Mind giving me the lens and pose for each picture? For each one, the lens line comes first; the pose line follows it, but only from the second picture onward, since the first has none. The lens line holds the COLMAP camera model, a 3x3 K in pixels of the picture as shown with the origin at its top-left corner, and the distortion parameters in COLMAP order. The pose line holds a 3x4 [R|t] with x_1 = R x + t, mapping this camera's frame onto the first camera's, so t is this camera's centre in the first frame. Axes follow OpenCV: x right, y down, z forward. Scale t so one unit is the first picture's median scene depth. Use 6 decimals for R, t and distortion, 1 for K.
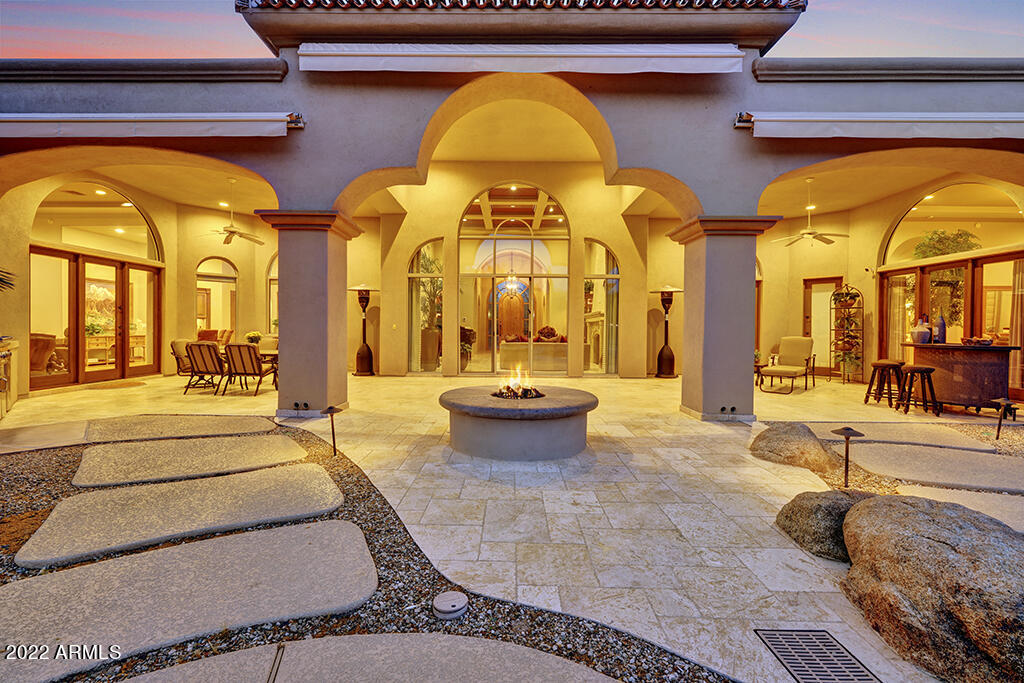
lens RADIAL K [[425.2, 0, 504.8], [0, 425.2, 333.3], [0, 0, 1]] dist [0.002197, 0.000201]
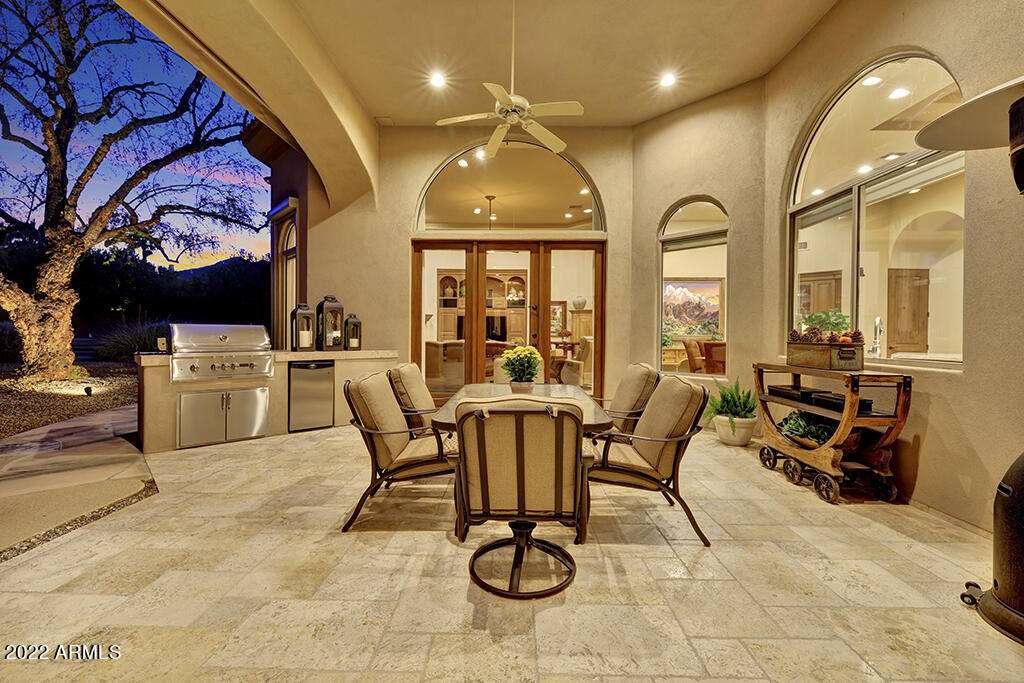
lens RADIAL K [[425.2, 0, 504.8], [0, 425.2, 333.3], [0, 0, 1]] dist [0.002197, 0.000201]
pose [[-0.002911, -0.010438, -0.999941, -0.177352], [-0.019058, 0.999764, -0.010381, -0.009218], [0.999814, 0.019026, -0.003110, 0.811274]]
